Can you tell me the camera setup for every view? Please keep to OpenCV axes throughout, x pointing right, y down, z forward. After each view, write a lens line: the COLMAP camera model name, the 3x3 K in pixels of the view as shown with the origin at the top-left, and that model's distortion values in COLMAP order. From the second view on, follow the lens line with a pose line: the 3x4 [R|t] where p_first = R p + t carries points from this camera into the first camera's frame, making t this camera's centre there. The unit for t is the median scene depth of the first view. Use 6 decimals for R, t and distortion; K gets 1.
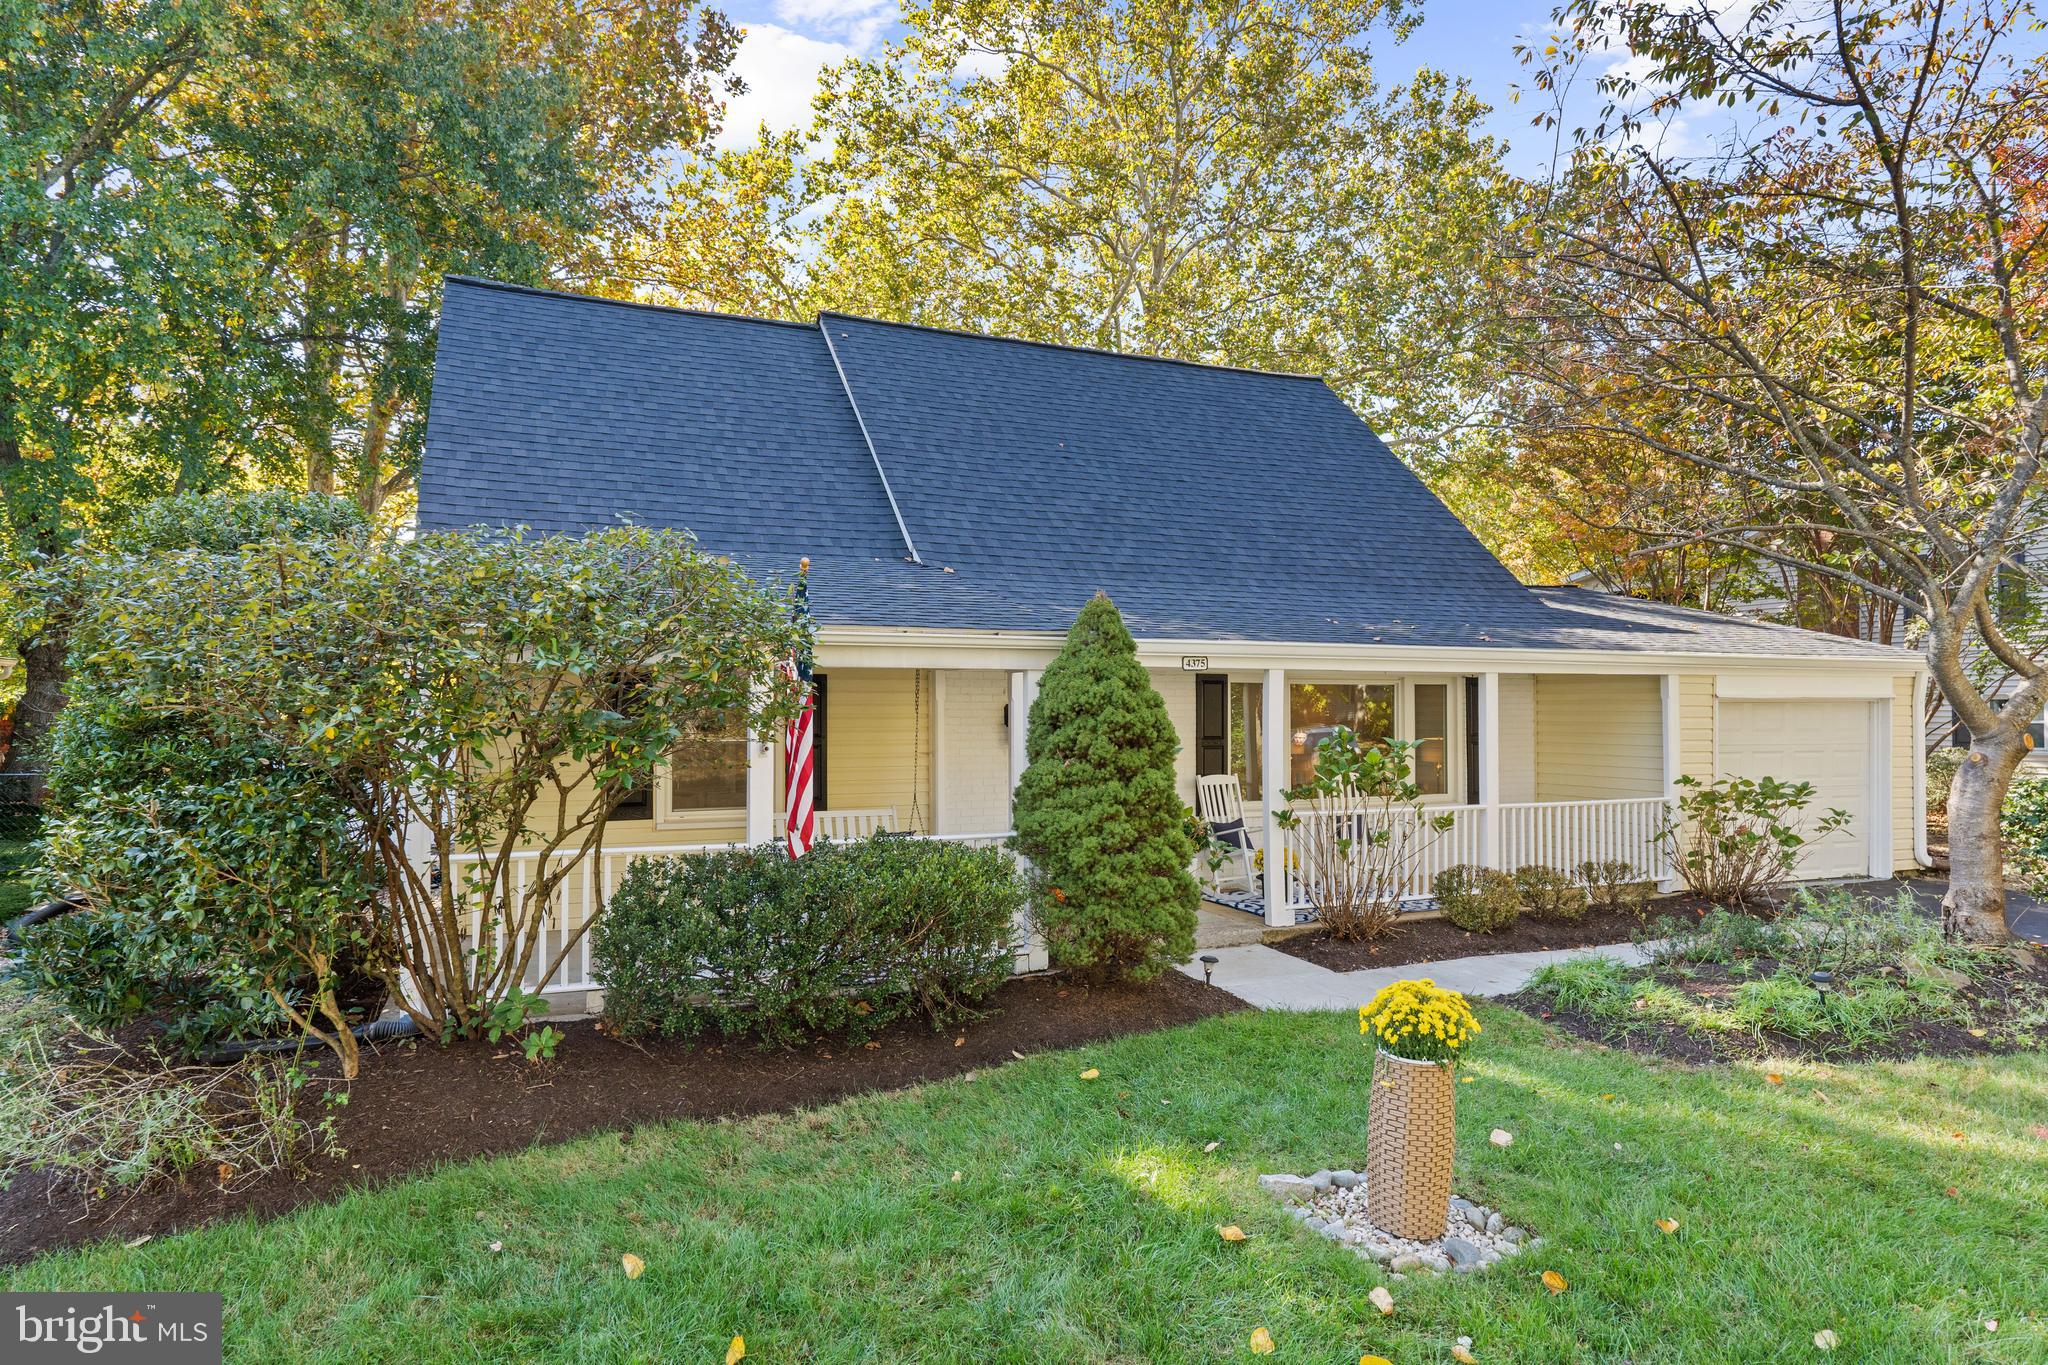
lens RADIAL K [[1114.9, 0, 1024.0], [0, 1114.9, 682.5], [0, 0, 1]] dist [-0.000303, -0.000287]
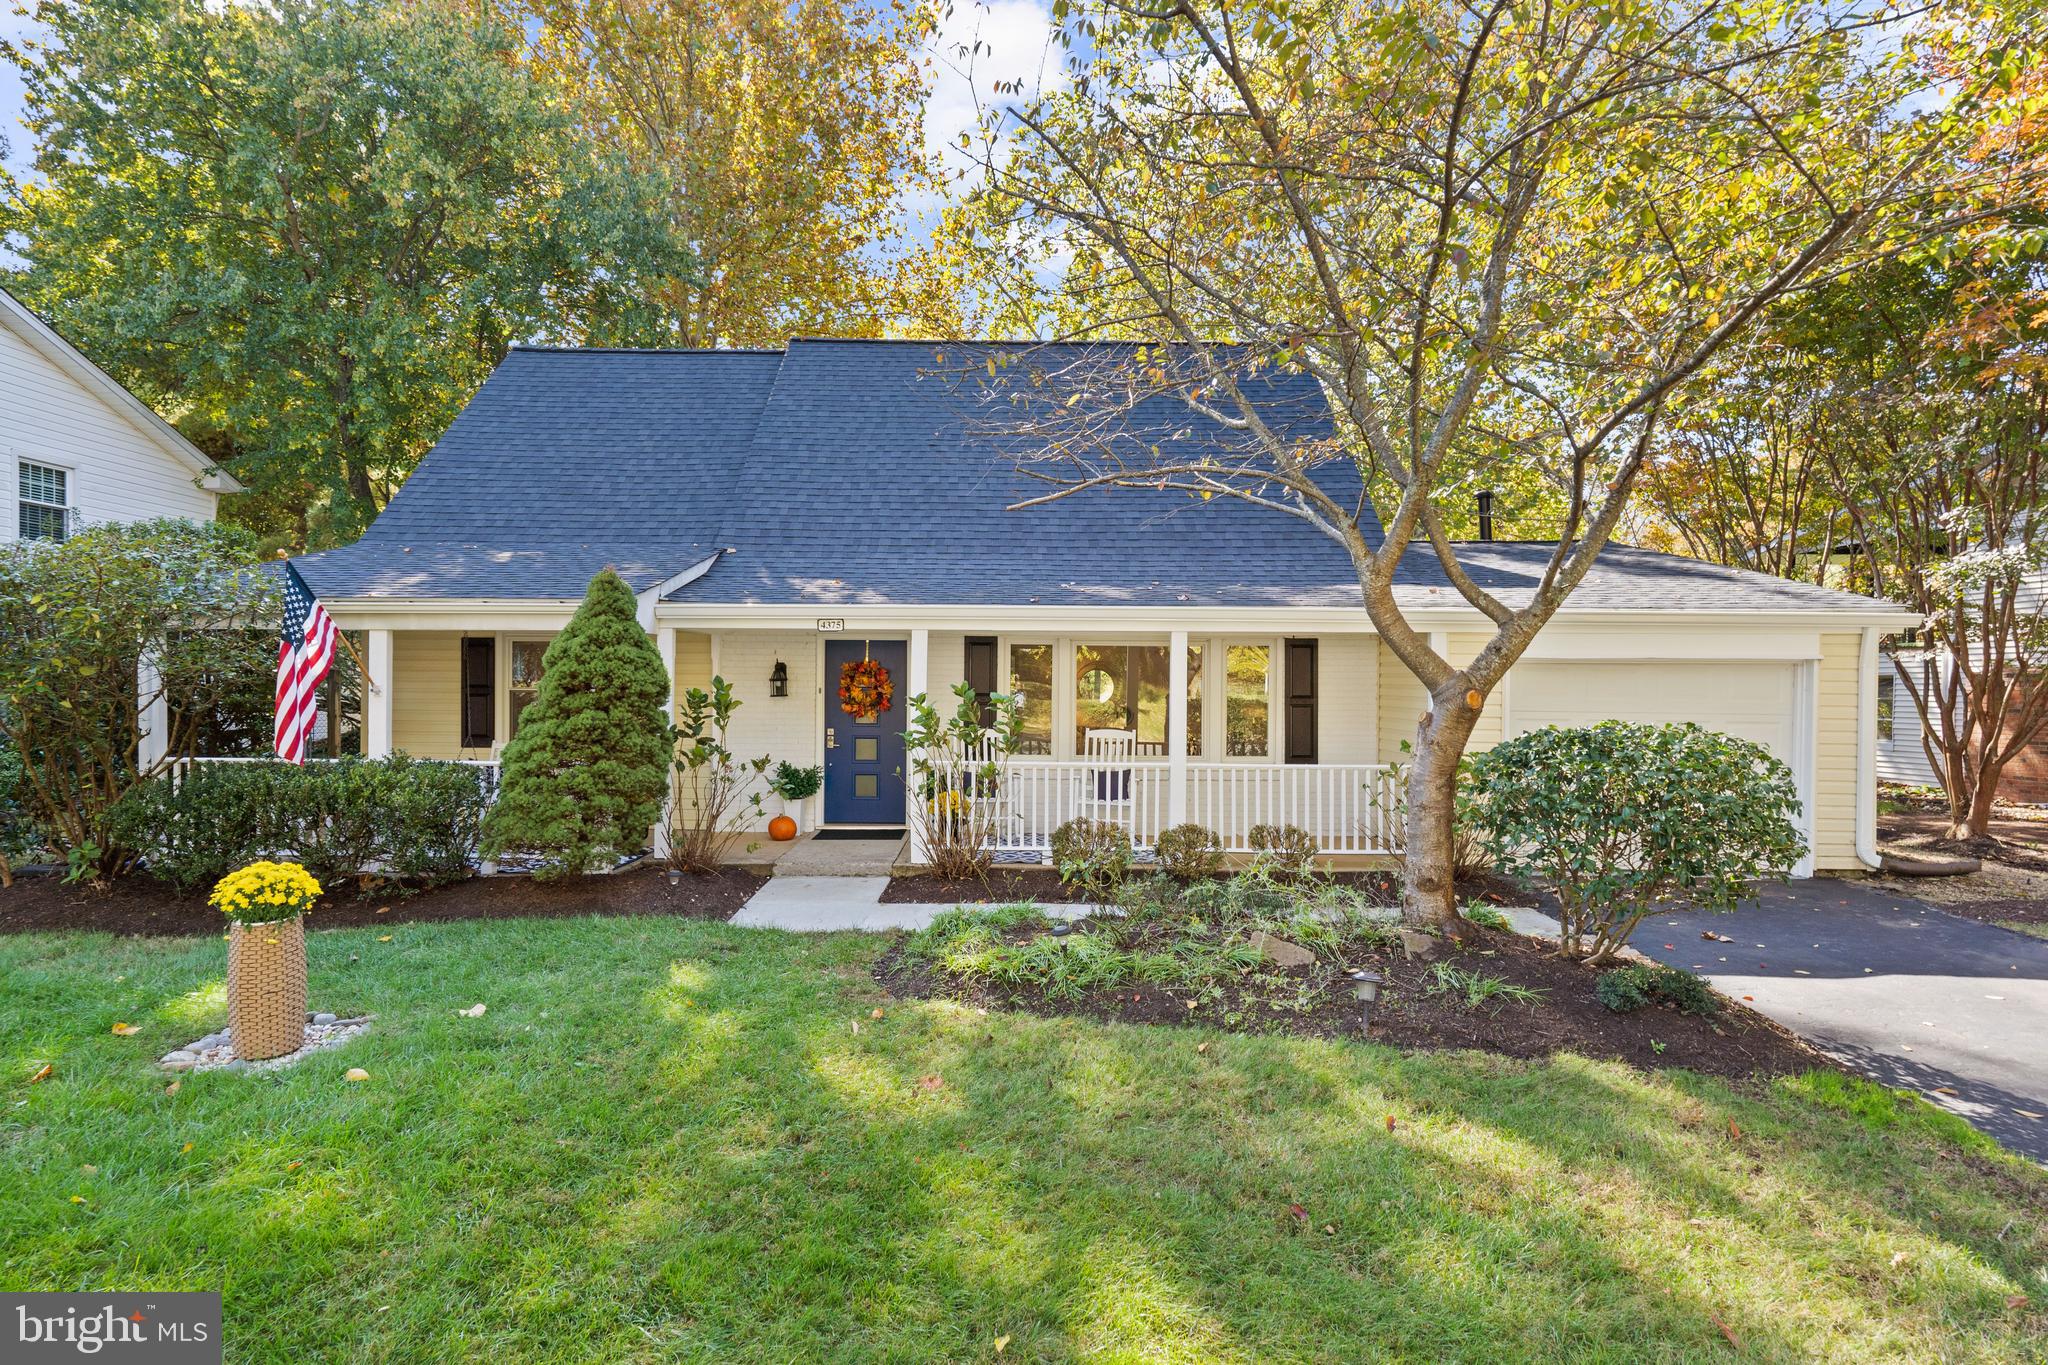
lens RADIAL K [[1021.8, 0, 1024.0], [0, 1021.8, 682.5], [0, 0, 1]] dist [0.004283, 0.000326]
pose [[0.925178, 0.008345, -0.379441, 0.637810], [0.002101, 0.999630, 0.027108, 0.011331], [0.379527, -0.025877, 0.924819, 0.097161]]
